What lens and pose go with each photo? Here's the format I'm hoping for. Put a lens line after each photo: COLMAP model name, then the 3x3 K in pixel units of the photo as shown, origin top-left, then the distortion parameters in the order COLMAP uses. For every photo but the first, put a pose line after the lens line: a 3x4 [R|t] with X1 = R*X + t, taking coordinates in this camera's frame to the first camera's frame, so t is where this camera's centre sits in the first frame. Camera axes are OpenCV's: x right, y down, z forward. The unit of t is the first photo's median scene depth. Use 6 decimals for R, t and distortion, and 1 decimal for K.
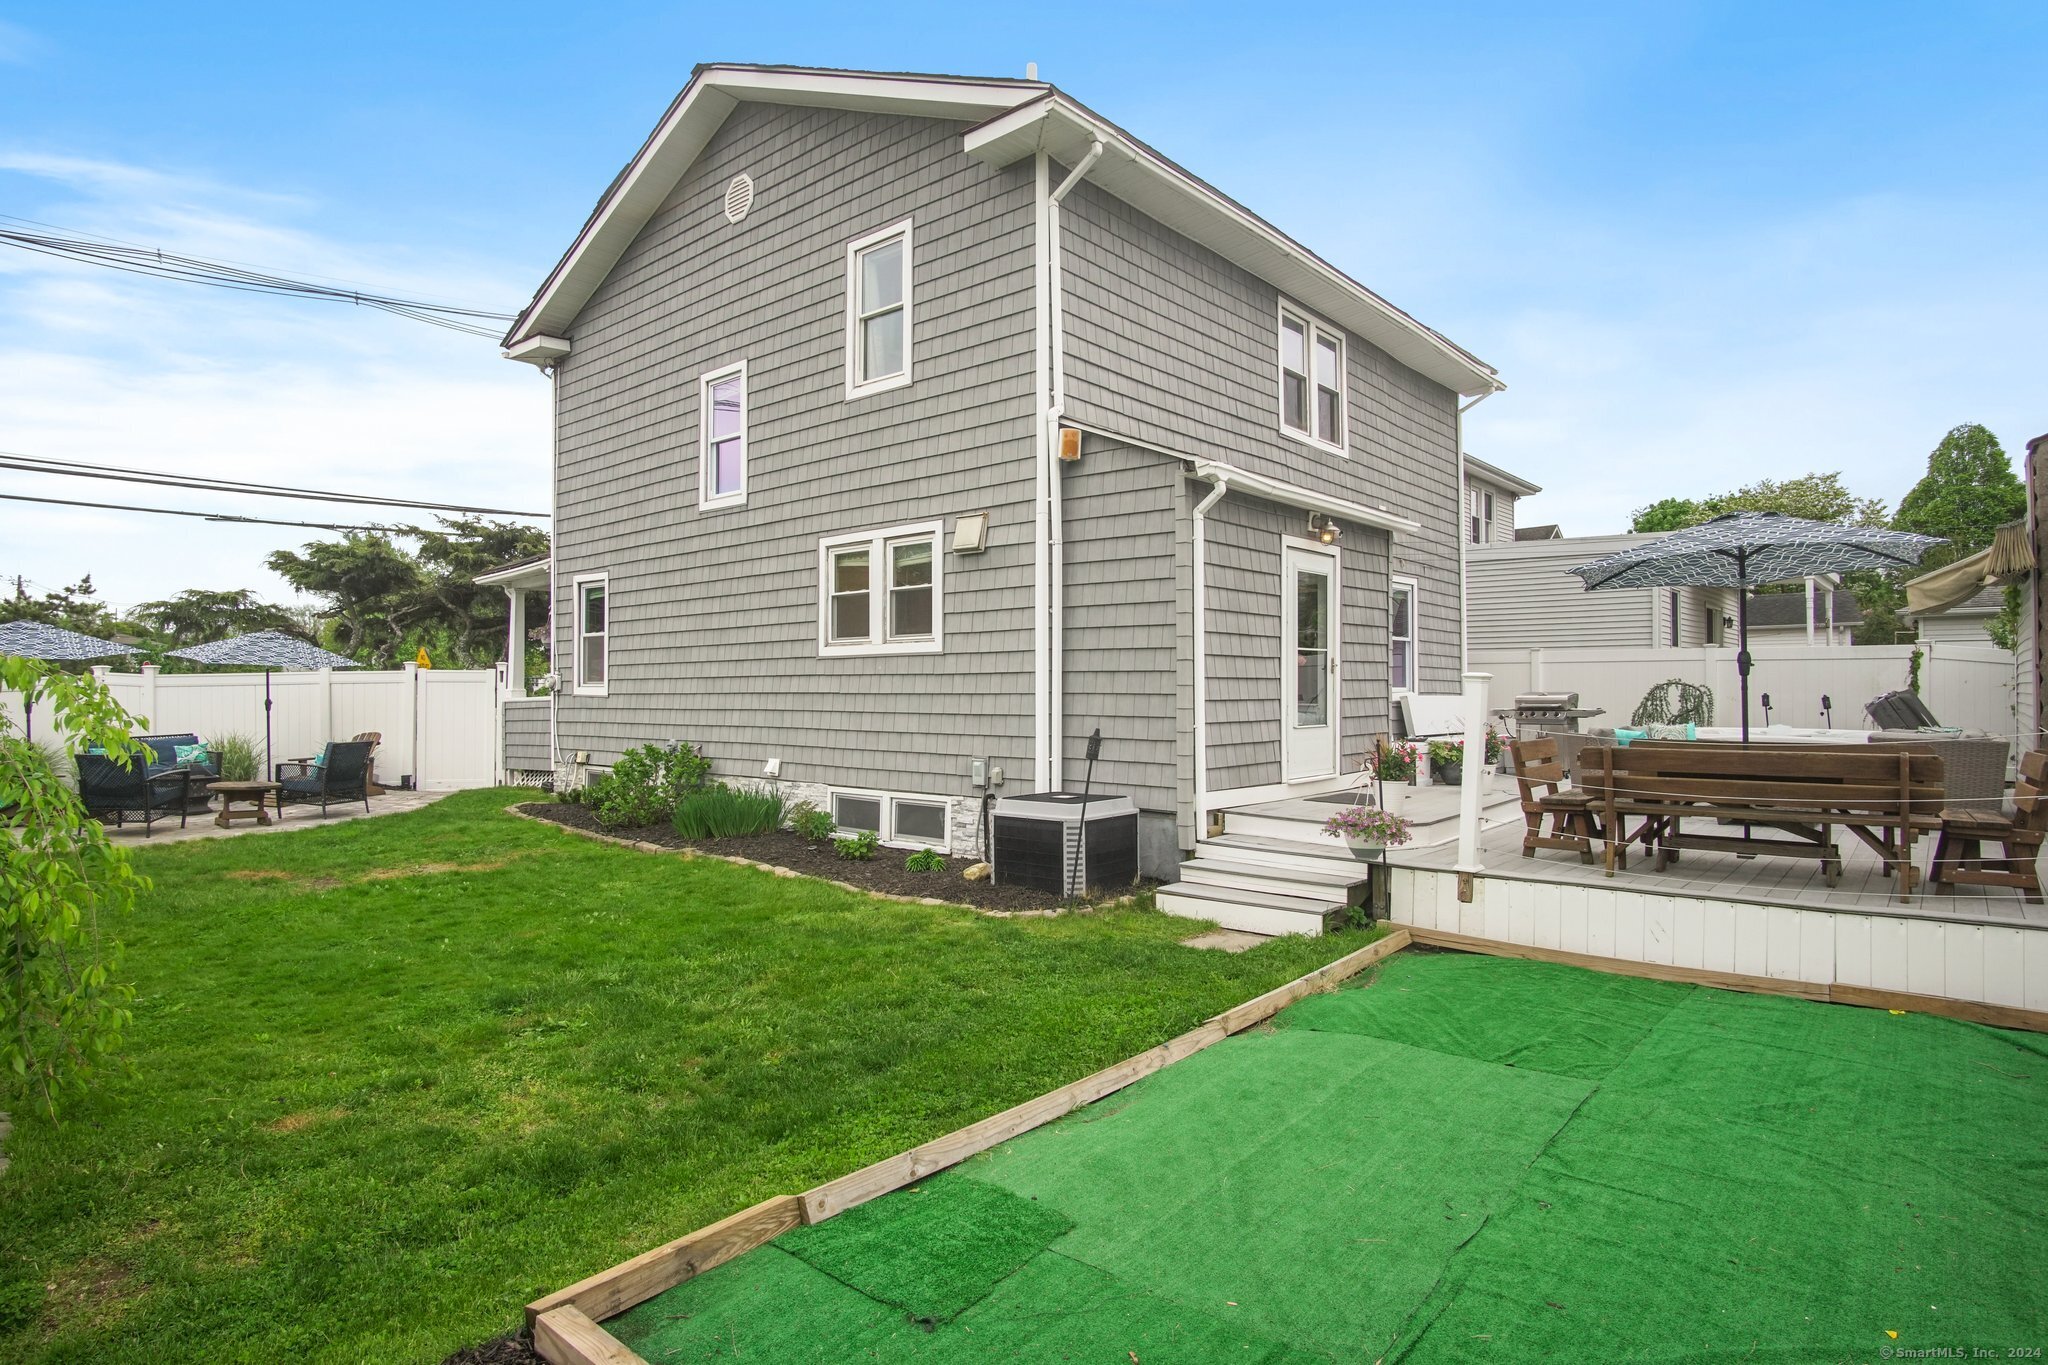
lens RADIAL K [[1106.6, 0, 1012.7], [0, 1106.6, 678.5], [0, 0, 1]] dist [-0.023735, 0.002044]
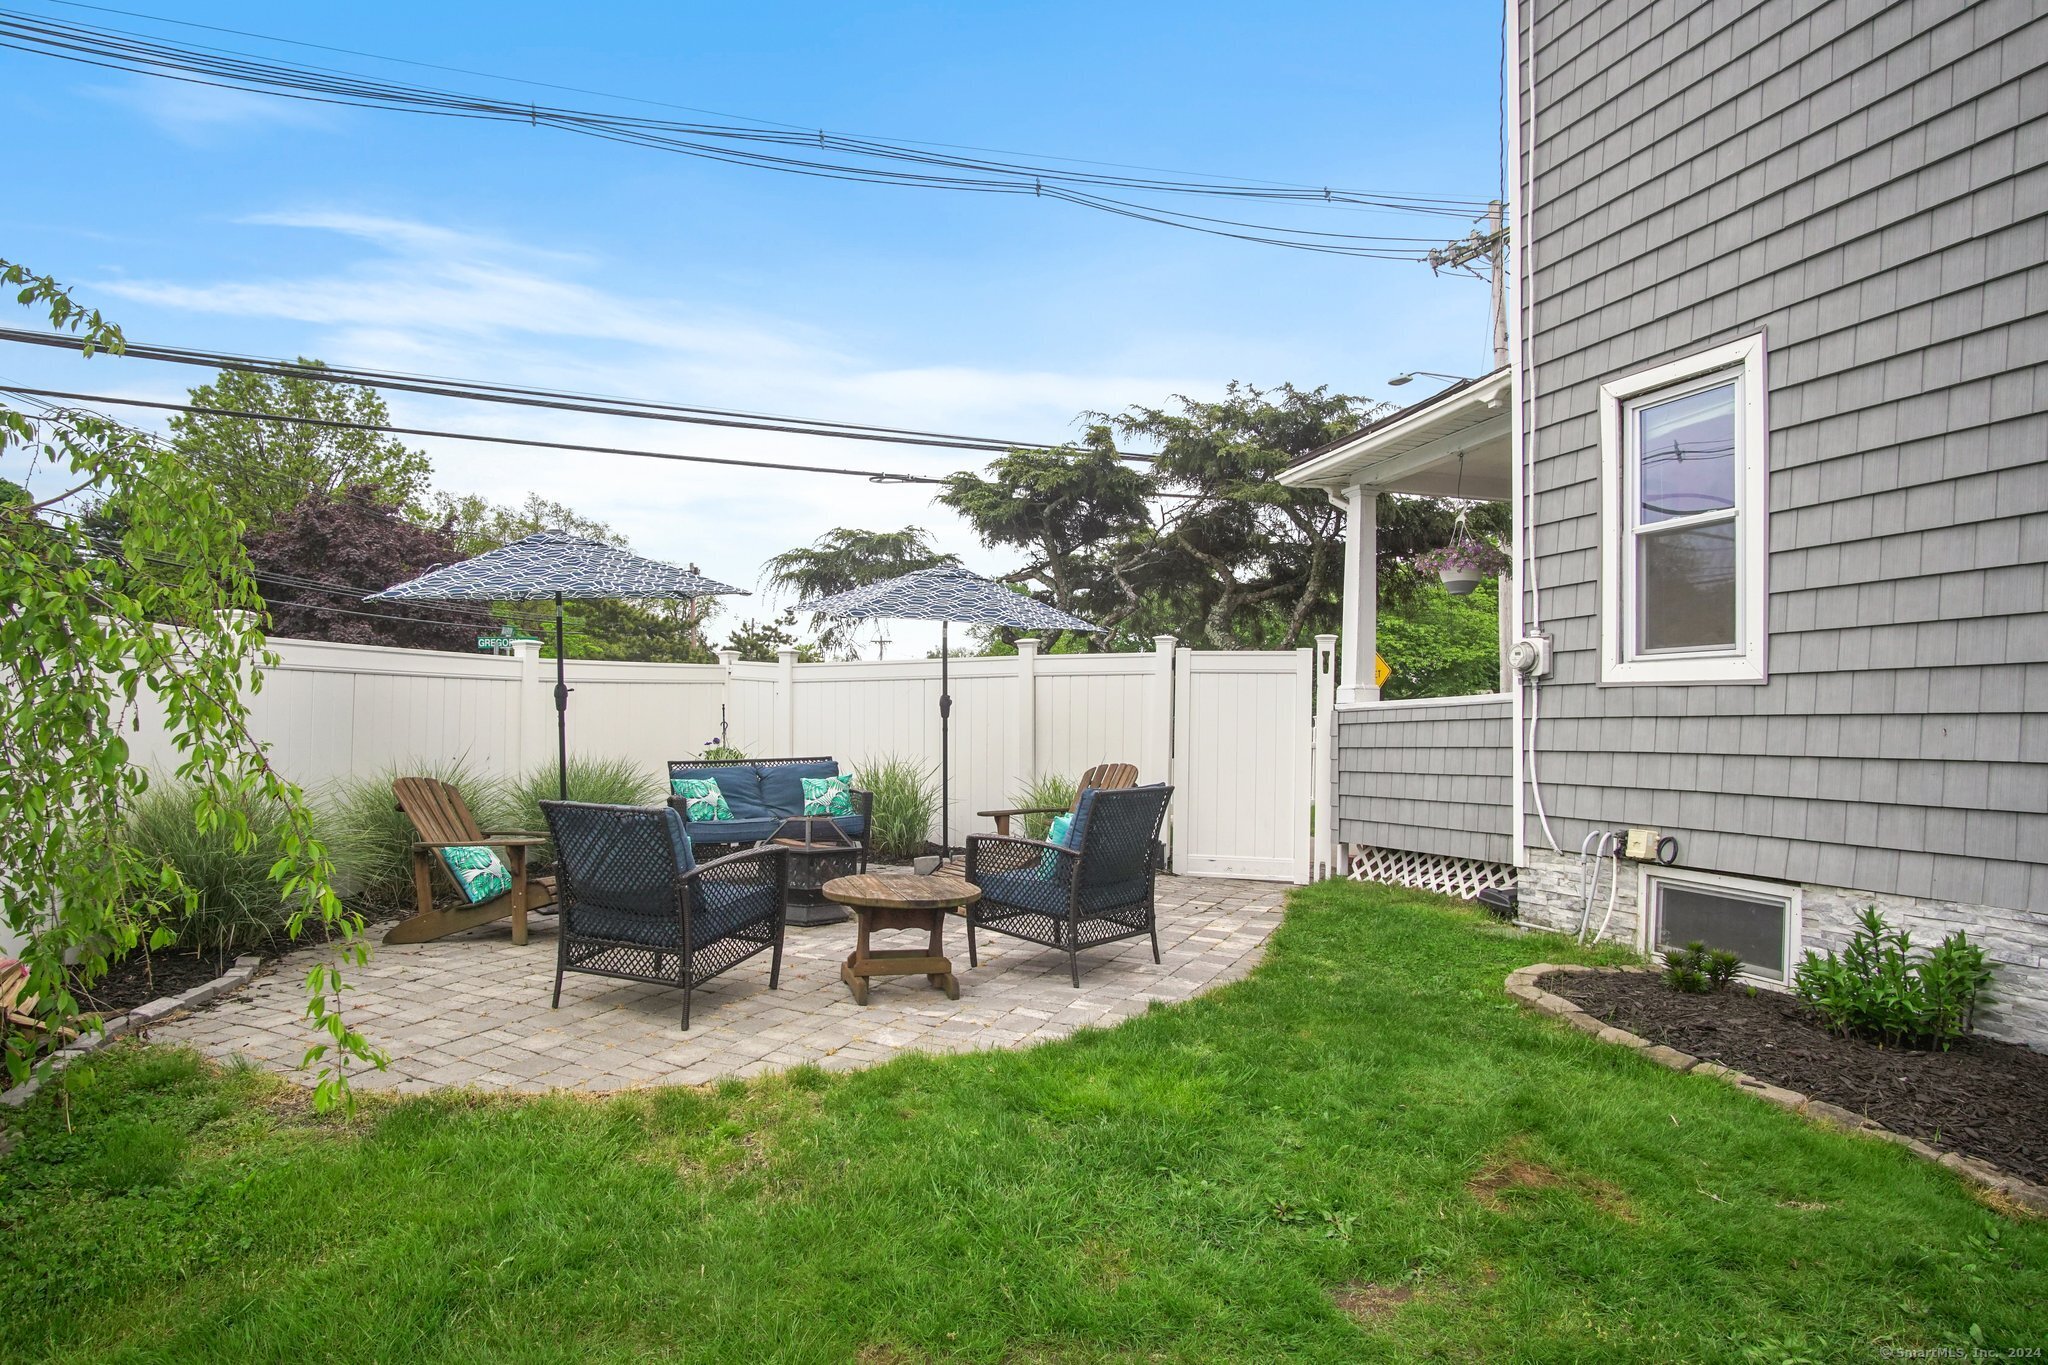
lens RADIAL K [[1059.8, 0, 1024.5], [0, 1059.8, 726.3], [0, 0, 1]] dist [-0.018750, 0.000300]
pose [[0.873340, 0.012319, -0.486955, -0.360900], [-0.008279, 0.999911, 0.010449, 0.025479], [0.487040, -0.005094, 0.873365, 0.519182]]
